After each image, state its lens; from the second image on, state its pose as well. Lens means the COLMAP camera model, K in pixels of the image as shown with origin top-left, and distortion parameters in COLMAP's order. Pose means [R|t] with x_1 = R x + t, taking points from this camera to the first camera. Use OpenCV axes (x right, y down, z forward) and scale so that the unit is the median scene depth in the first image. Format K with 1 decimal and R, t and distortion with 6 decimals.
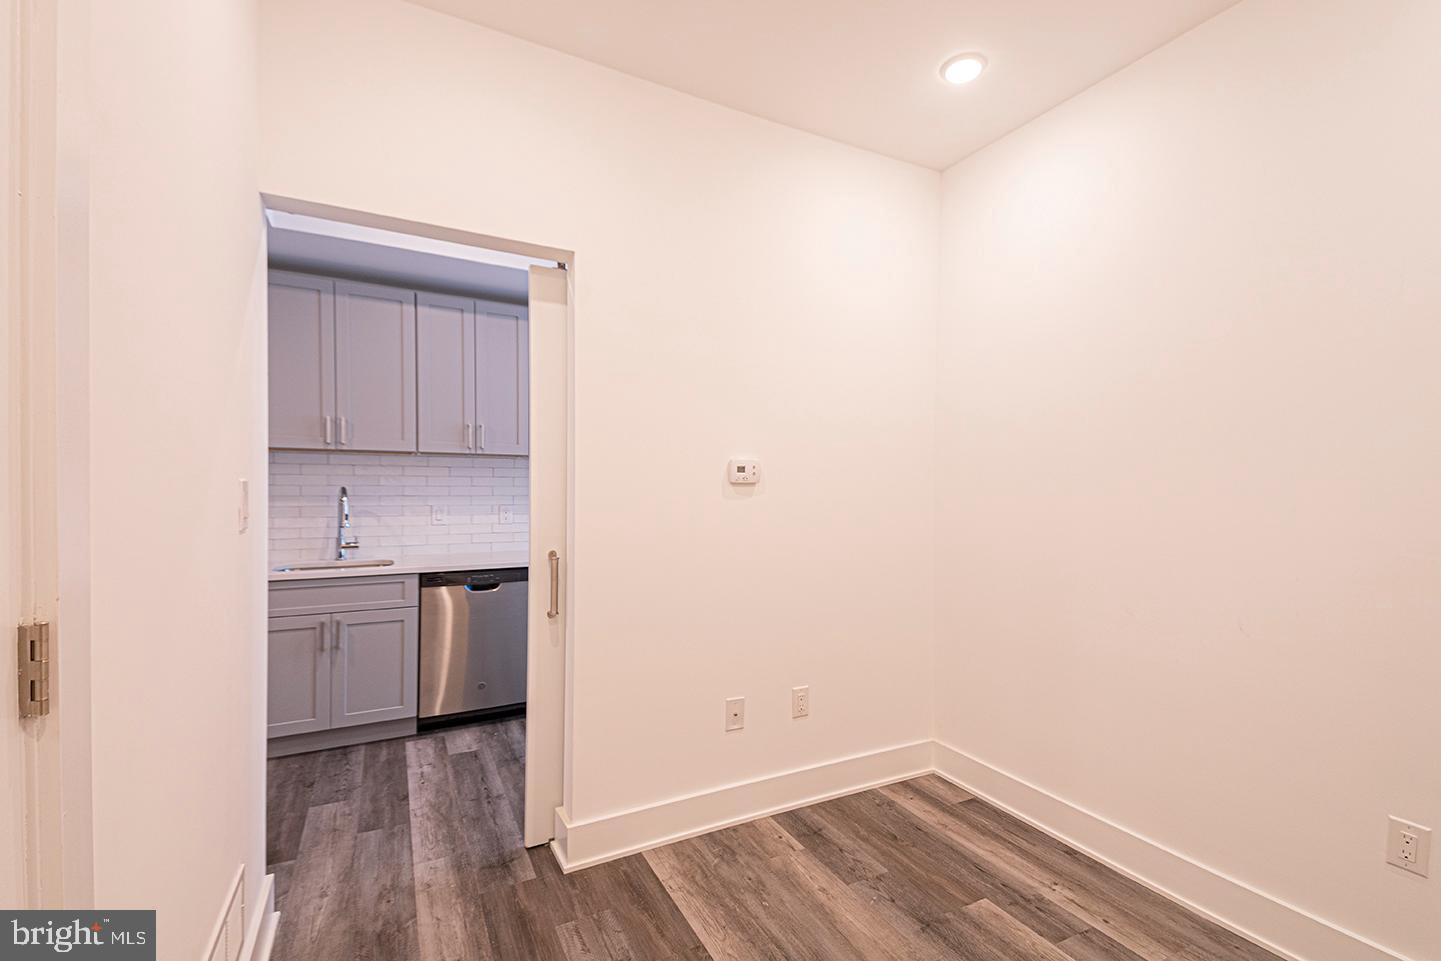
lens RADIAL K [[640.5, 0, 724.1], [0, 640.5, 498.5], [0, 0, 1]] dist [0.131432, -0.081693]
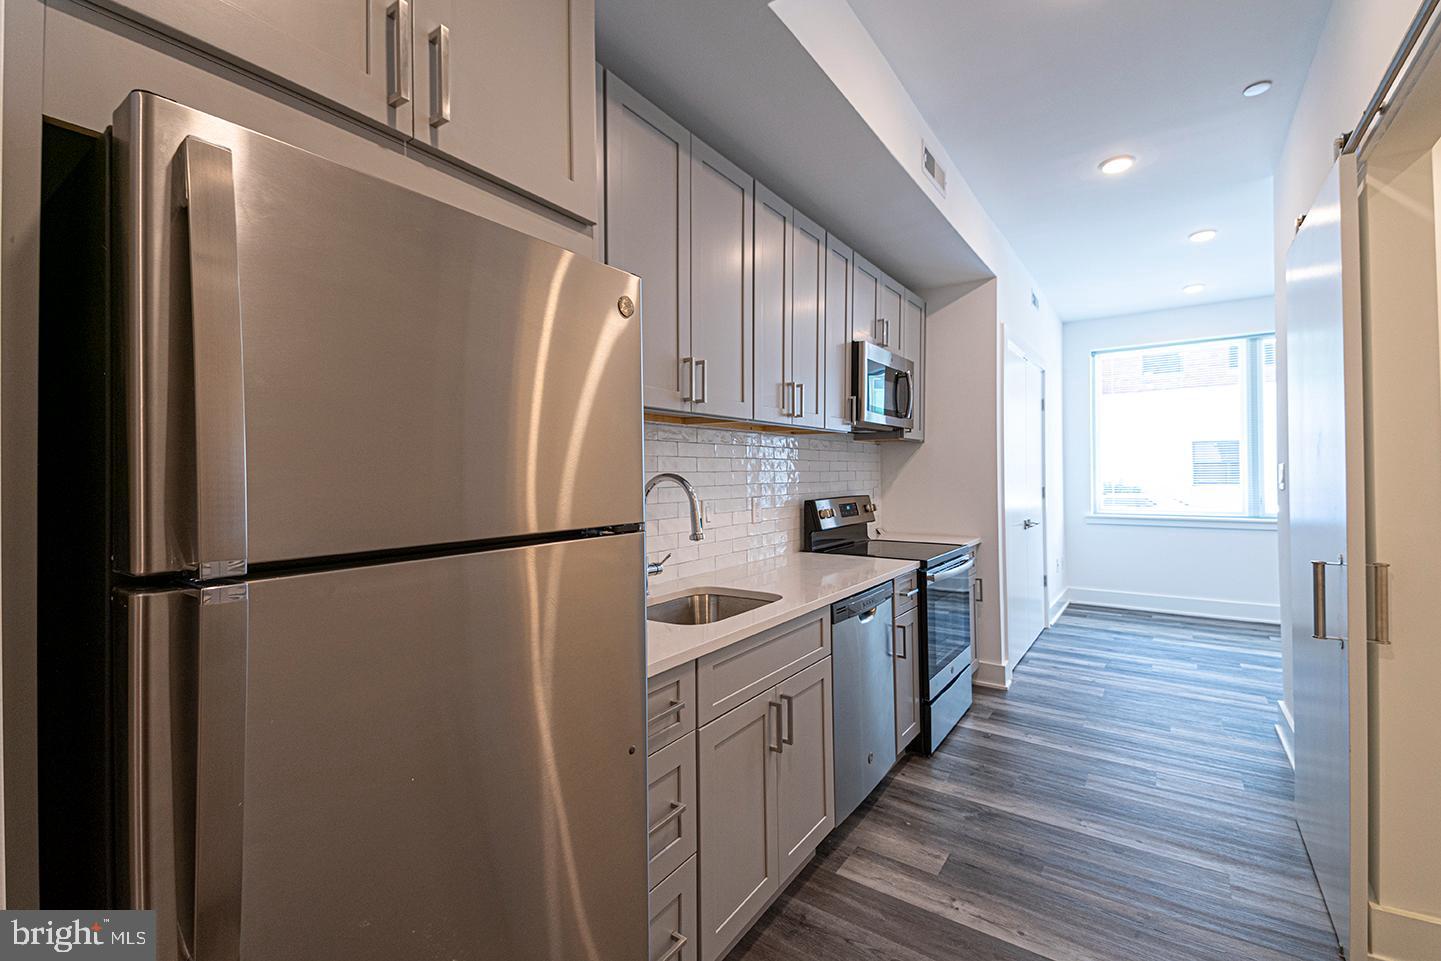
lens RADIAL K [[619.1, 0, 731.4], [0, 619.1, 470.7], [0, 0, 1]] dist [0.076306, -0.042360]
pose [[0.882407, -0.012886, 0.470311, -0.859039], [0.023168, 0.999602, -0.016081, -0.010986], [-0.469917, 0.025087, 0.882354, 0.506812]]
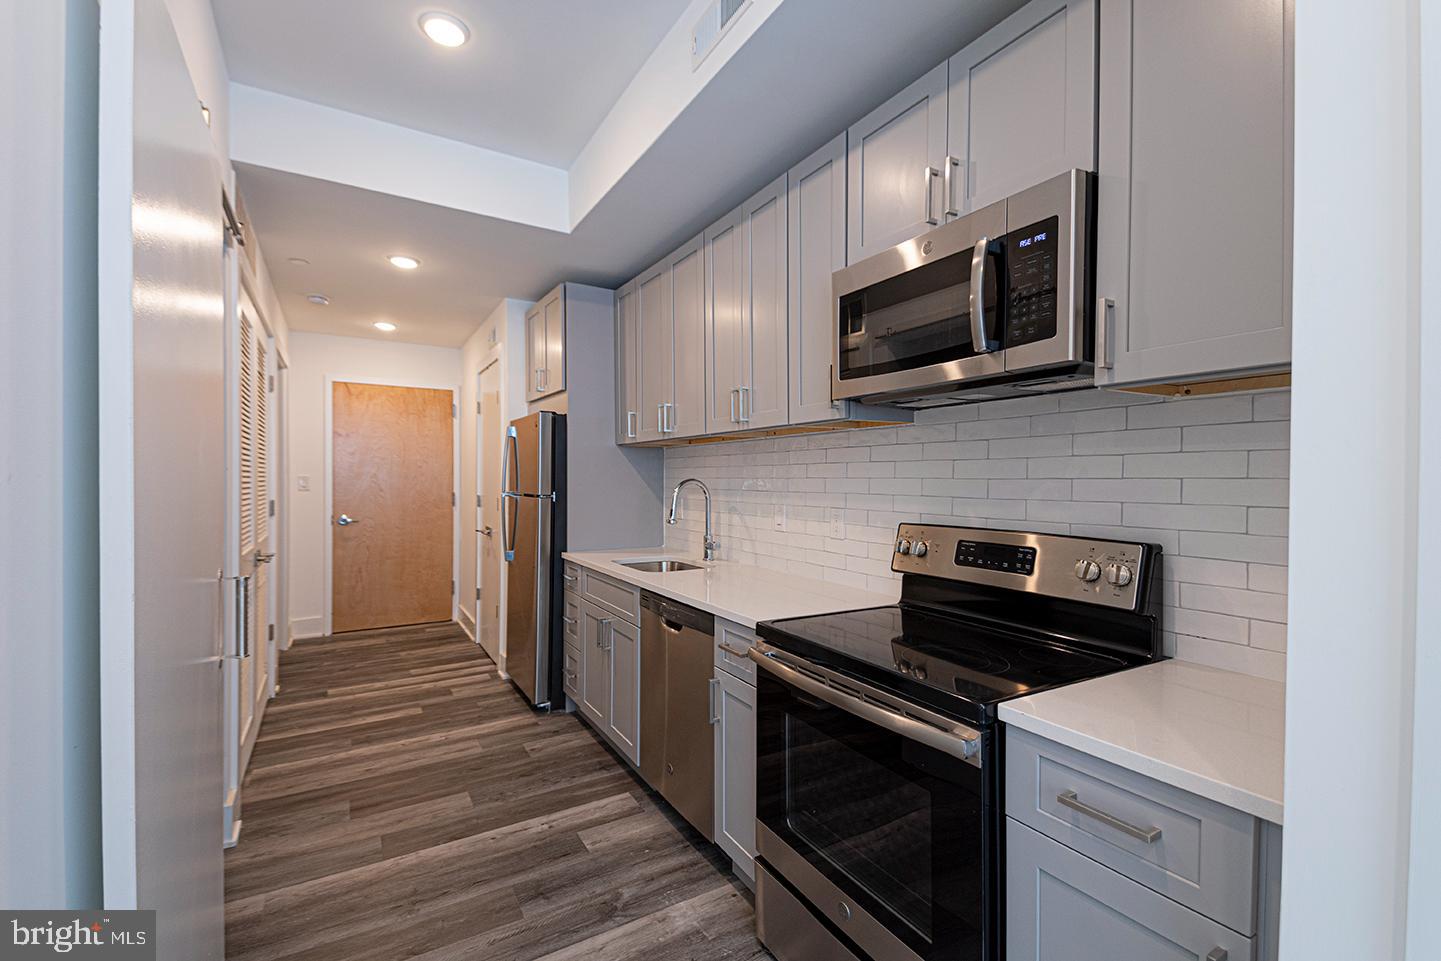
lens RADIAL K [[618.1, 0, 725.9], [0, 618.1, 482.5], [0, 0, 1]] dist [0.072619, -0.043206]
pose [[0.069097, 0.001162, -0.997609, 0.302701], [-0.017895, 0.999840, -0.000075, -0.014993], [0.997449, 0.017857, 0.069106, 1.072745]]
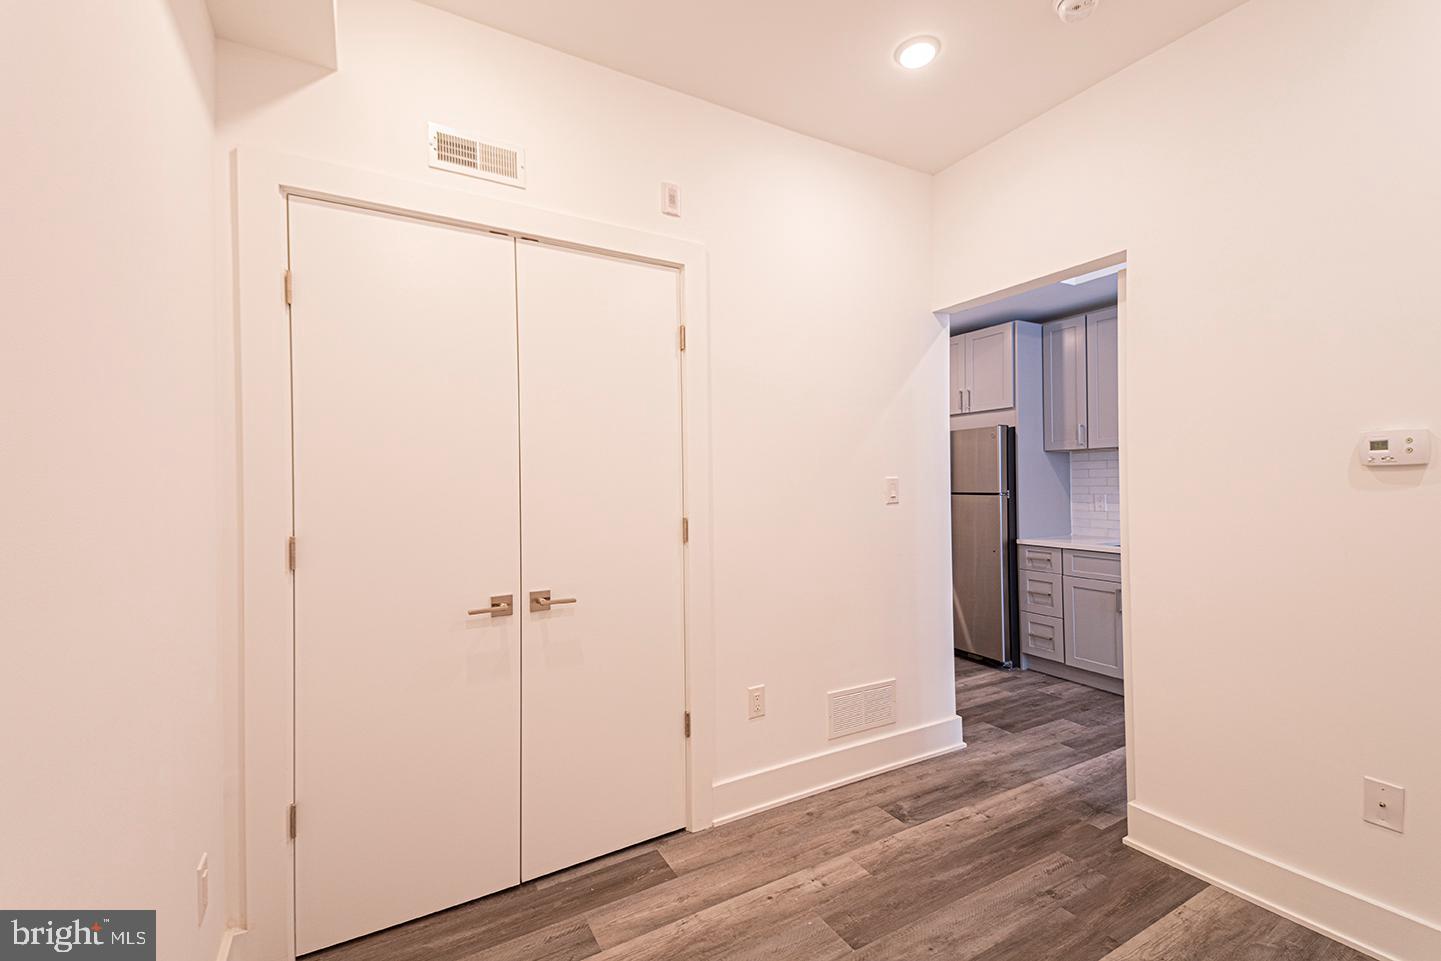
lens RADIAL K [[614.7, 0, 720.5], [0, 614.7, 480.5], [0, 0, 1]] dist [0.074195, -0.035830]
pose [[0.048810, -0.010453, -0.998753, 0.497620], [-0.000667, 0.999945, -0.010498, -0.000656], [0.998808, 0.001178, 0.048801, 0.207132]]
